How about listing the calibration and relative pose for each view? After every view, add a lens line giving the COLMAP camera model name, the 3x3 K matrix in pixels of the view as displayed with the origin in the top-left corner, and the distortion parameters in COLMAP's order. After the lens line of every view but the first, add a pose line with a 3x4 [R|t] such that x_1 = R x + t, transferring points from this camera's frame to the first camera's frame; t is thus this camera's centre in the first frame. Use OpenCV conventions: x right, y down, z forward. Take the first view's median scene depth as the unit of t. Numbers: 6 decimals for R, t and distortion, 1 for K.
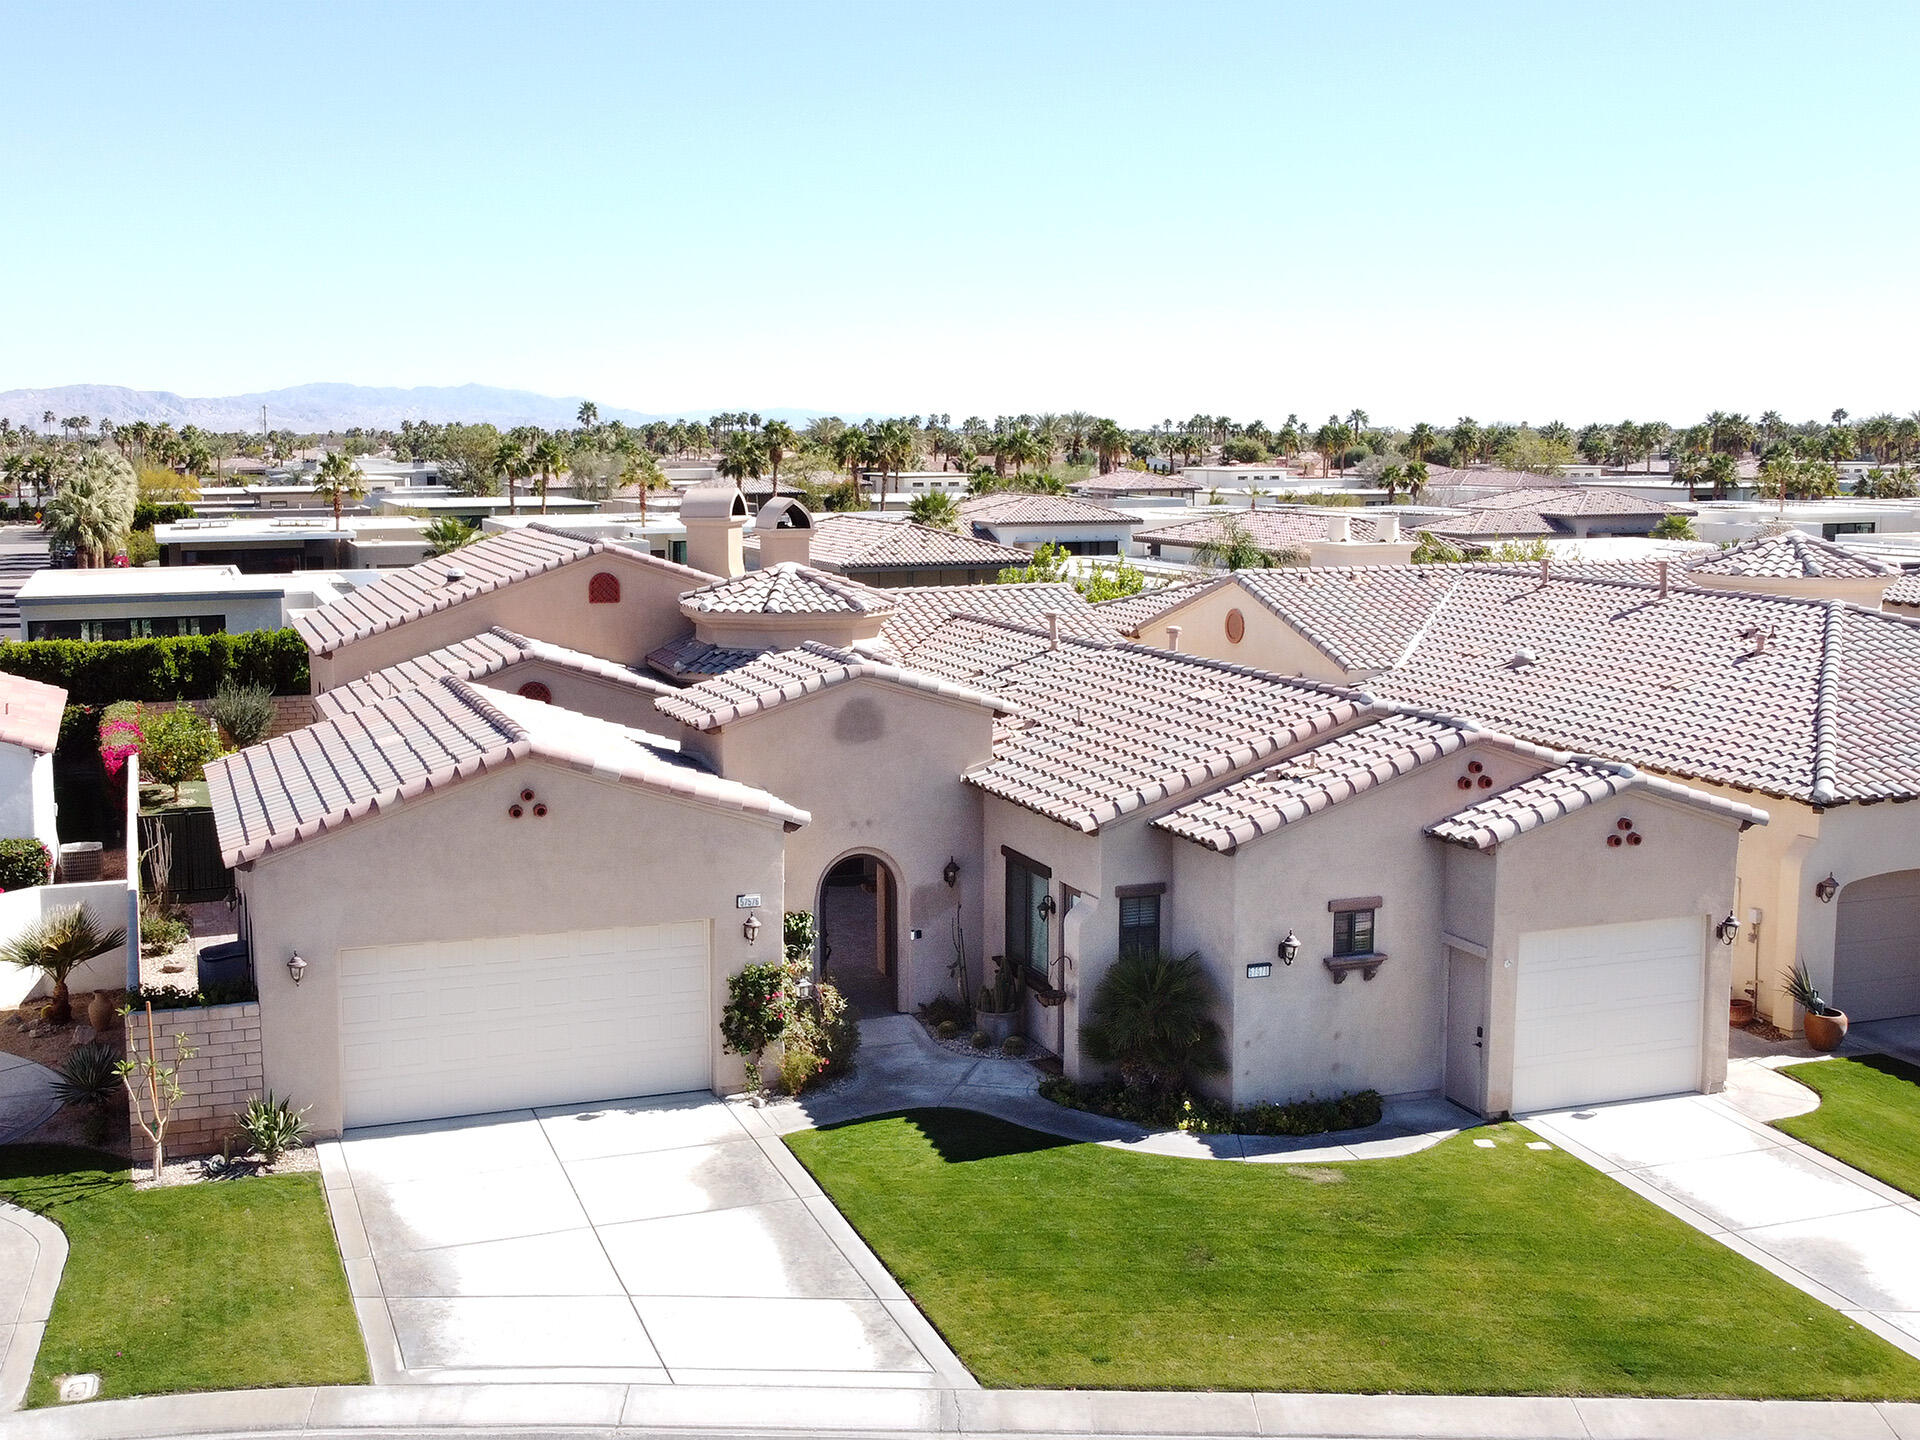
lens RADIAL K [[2090.5, 0, 819.3], [0, 2090.5, 678.1], [0, 0, 1]] dist [-0.001186, 0.000000]
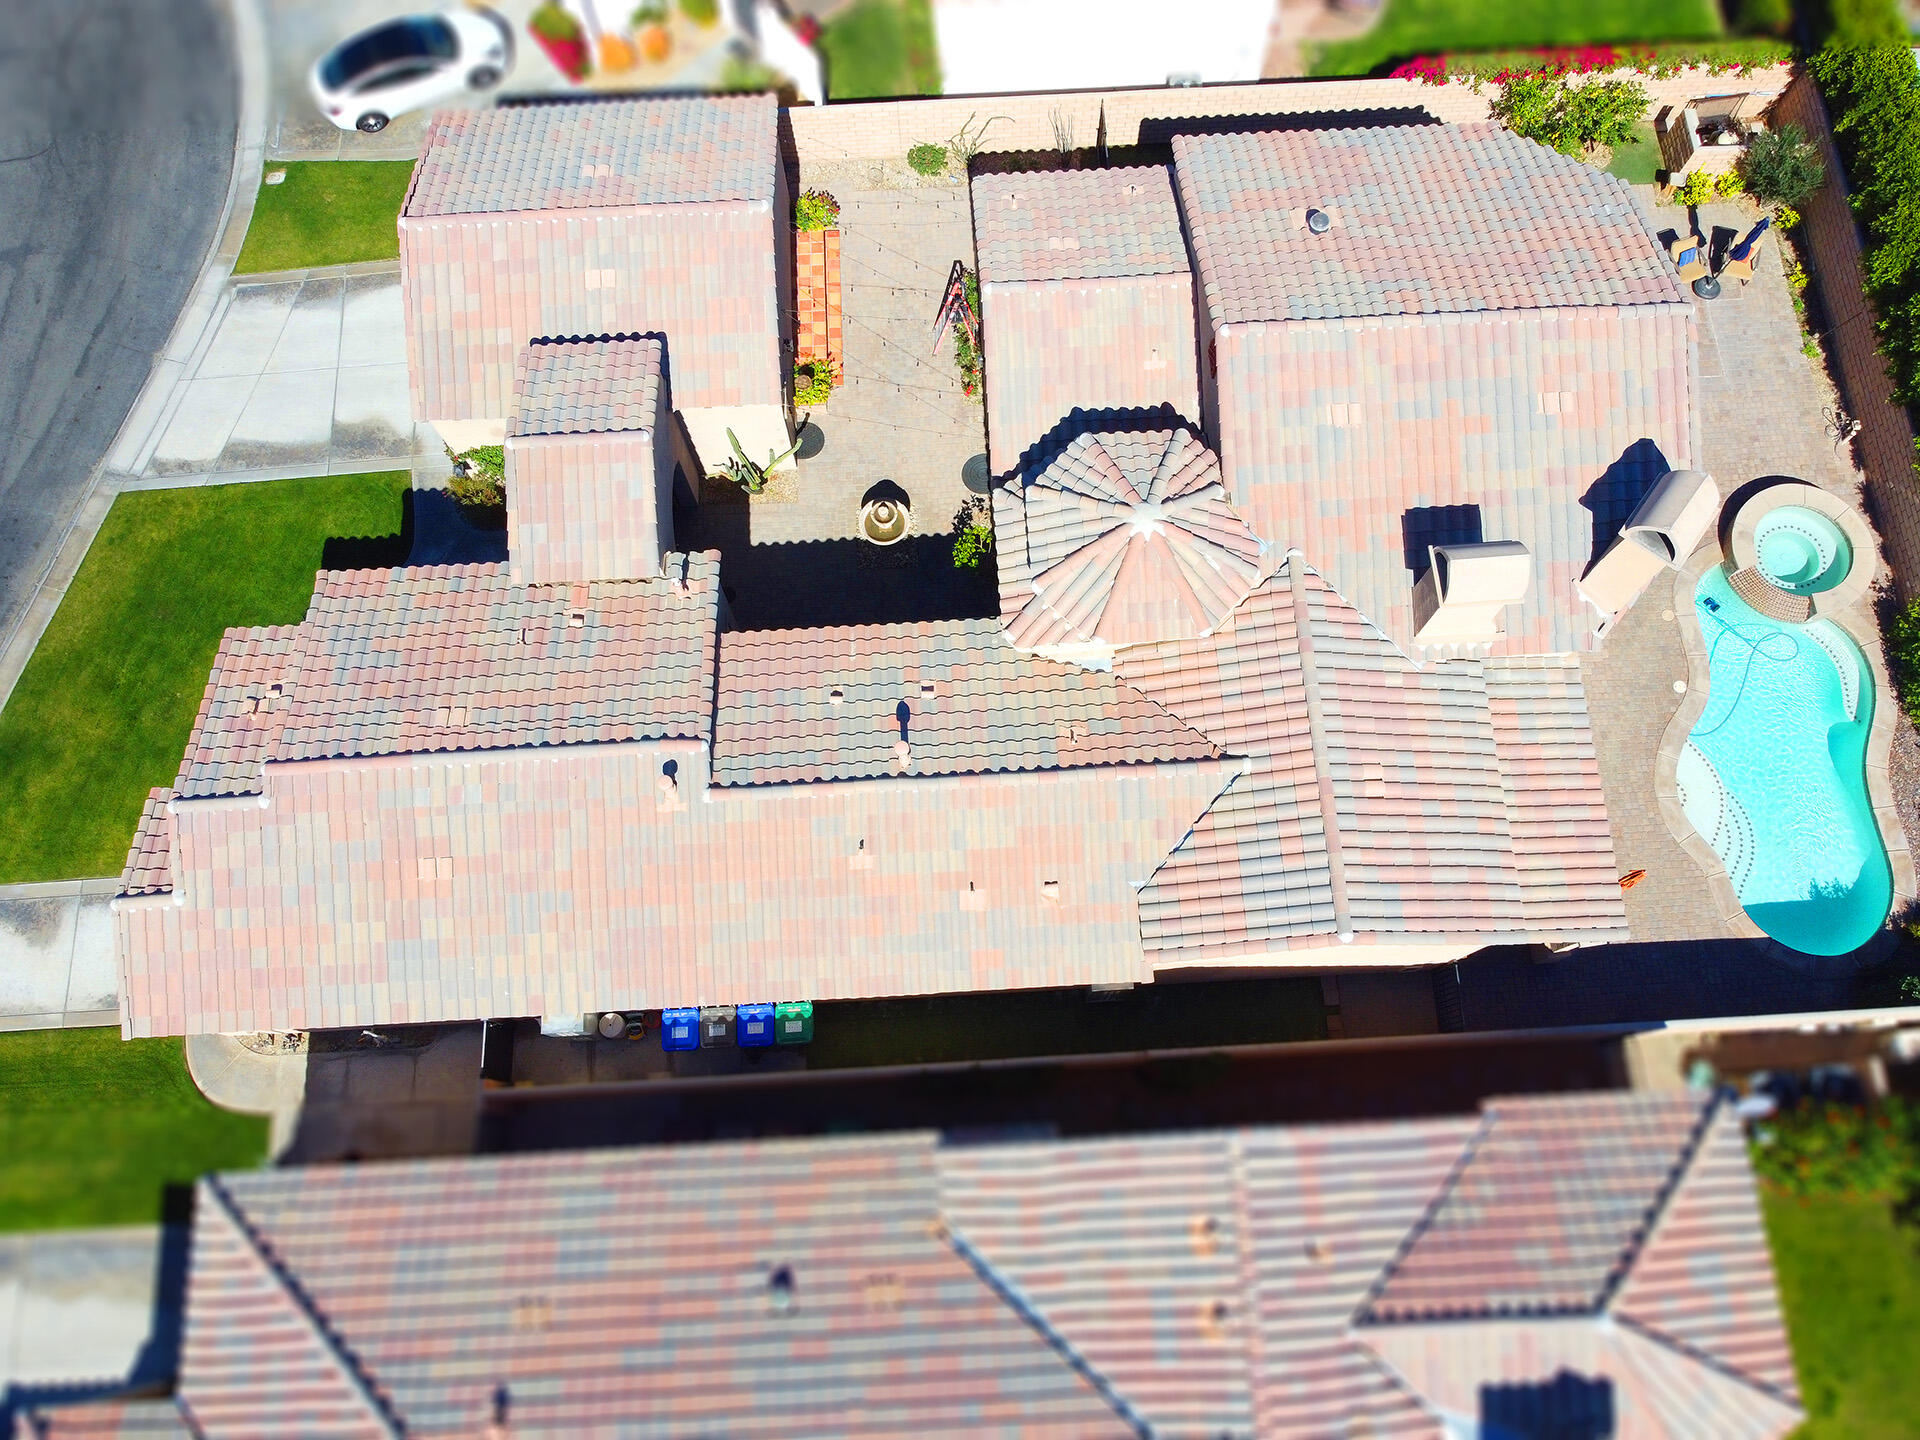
lens RADIAL K [[1457.2, 0, 978.6], [0, 1457.2, 701.5], [0, 0, 1]] dist [-0.001967, 0.000641]
pose [[-0.259299, 0.920127, -0.293479, 0.396475], [-0.110170, 0.273708, 0.955482, -0.955054], [0.959493, 0.280088, 0.030398, 1.467233]]
